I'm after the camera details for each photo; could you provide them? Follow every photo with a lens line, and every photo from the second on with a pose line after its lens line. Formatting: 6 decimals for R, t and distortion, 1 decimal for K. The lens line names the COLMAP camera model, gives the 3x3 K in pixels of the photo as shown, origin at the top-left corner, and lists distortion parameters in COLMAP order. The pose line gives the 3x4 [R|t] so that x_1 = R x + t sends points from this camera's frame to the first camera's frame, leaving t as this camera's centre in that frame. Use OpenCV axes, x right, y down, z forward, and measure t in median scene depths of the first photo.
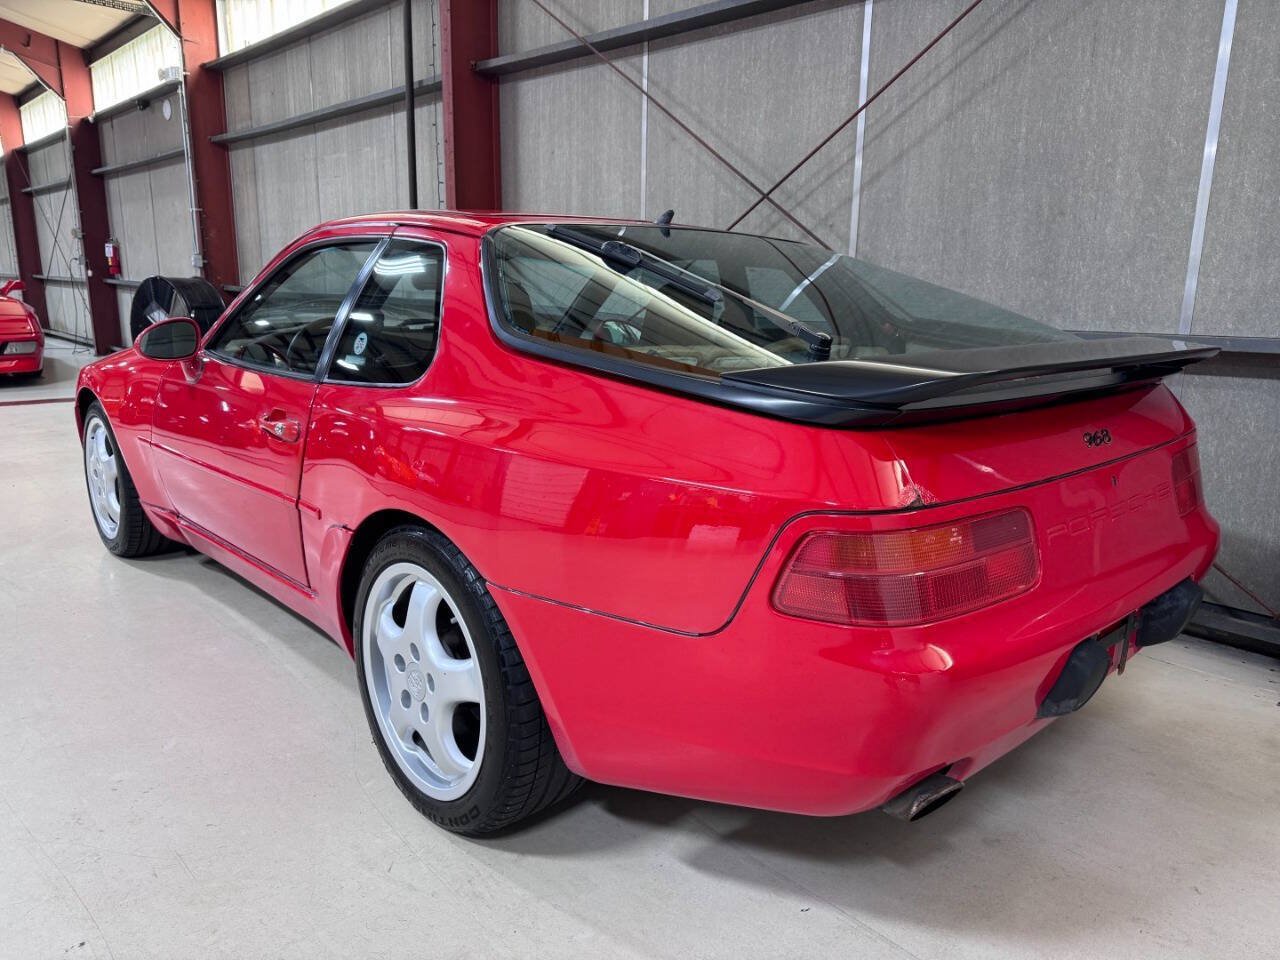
lens RADIAL K [[915.5, 0, 625.2], [0, 915.5, 499.1], [0, 0, 1]] dist [0.037655, -0.061721]
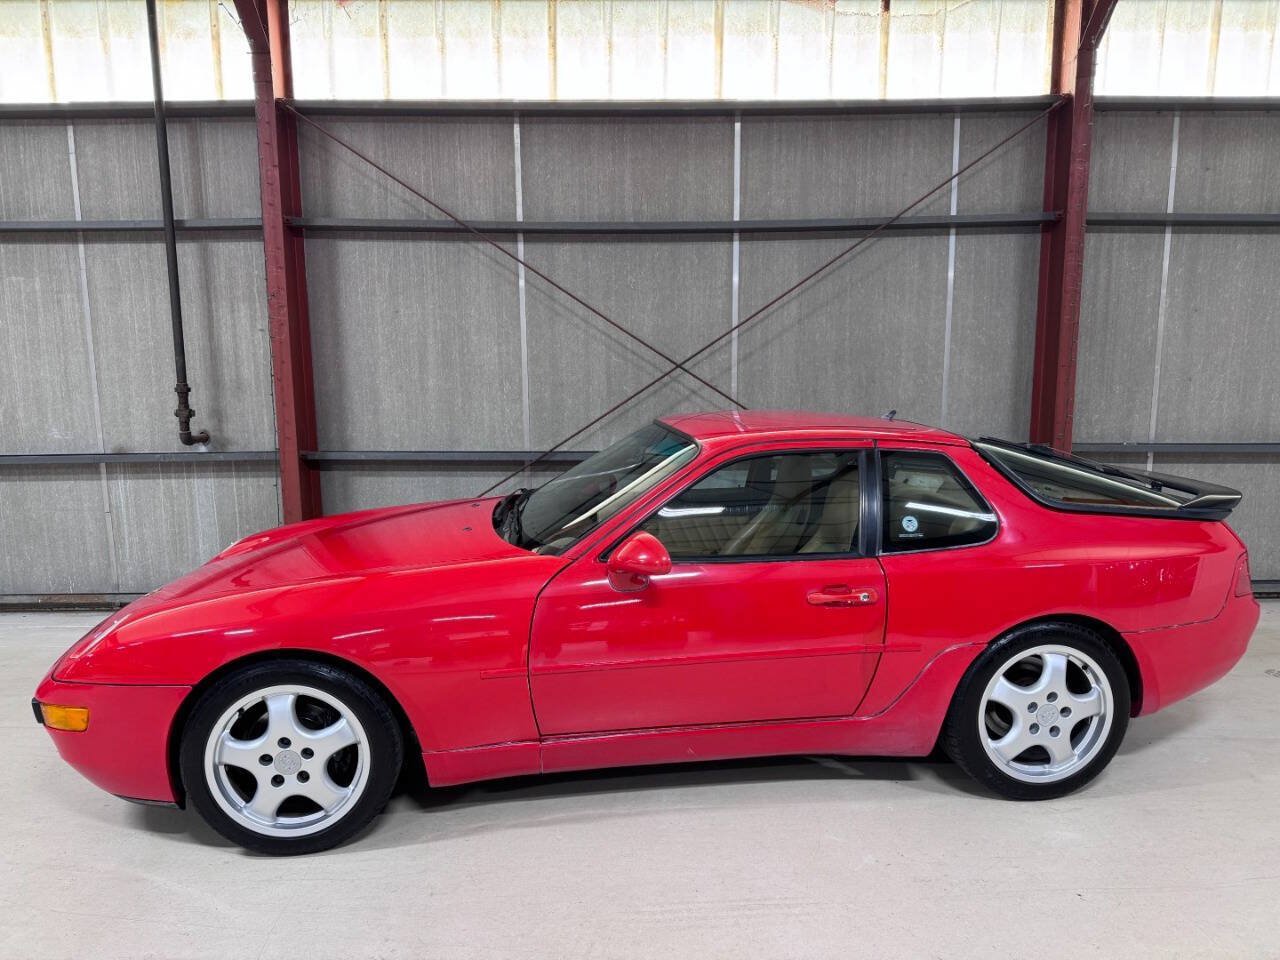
lens RADIAL K [[915.5, 0, 637.6], [0, 915.5, 502.3], [0, 0, 1]] dist [0.037655, -0.061721]
pose [[0.662523, -0.142087, 0.735442, -0.957595], [0.191513, 0.981342, 0.017071, -0.171322], [-0.724145, 0.129537, 0.677373, 0.148839]]
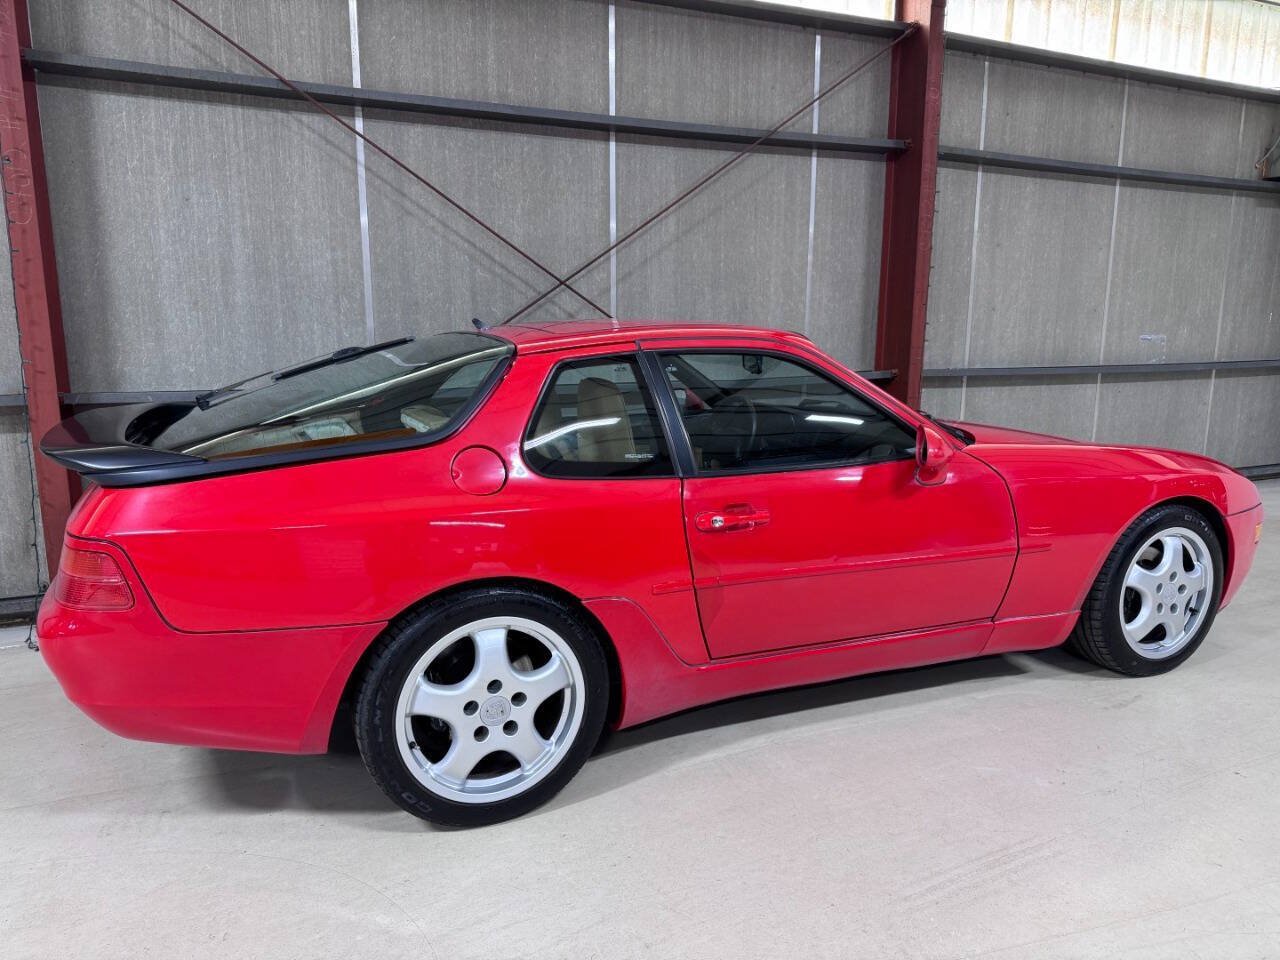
lens RADIAL K [[915.5, 0, 652.3], [0, 915.5, 501.5], [0, 0, 1]] dist [0.037655, -0.061721]
pose [[0.285865, -0.200505, 0.937059, -1.014088], [0.224481, 0.964668, 0.137931, -0.202318], [-0.931606, 0.170922, 0.320774, 0.580620]]
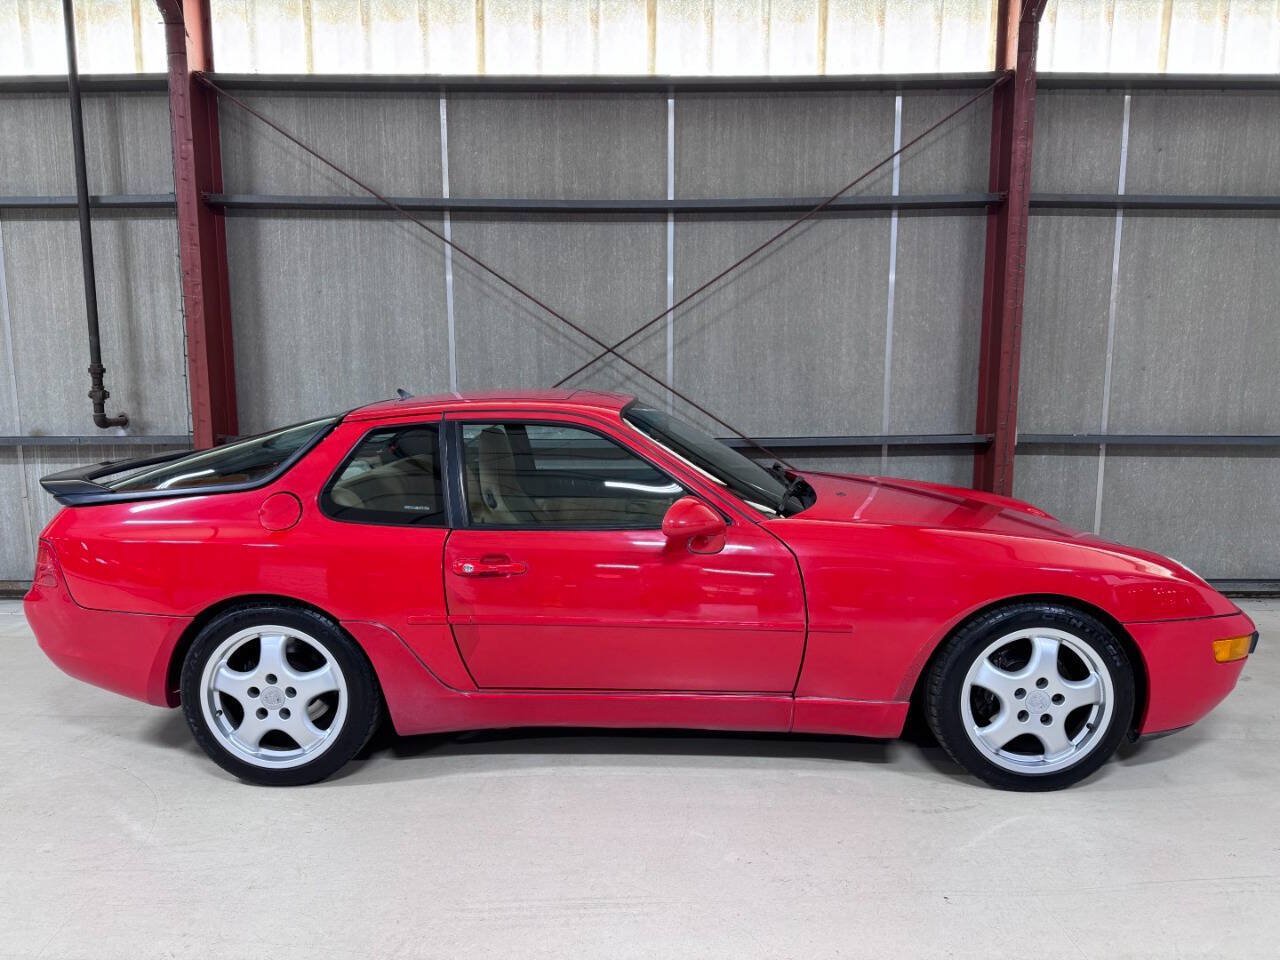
lens RADIAL K [[915.5, 0, 644.2], [0, 915.5, 502.0], [0, 0, 1]] dist [0.037655, -0.061721]
pose [[0.669358, -0.128196, 0.731797, -0.839479], [0.183280, 0.983050, 0.004568, -0.115230], [-0.719978, 0.131066, 0.681508, 0.094485]]
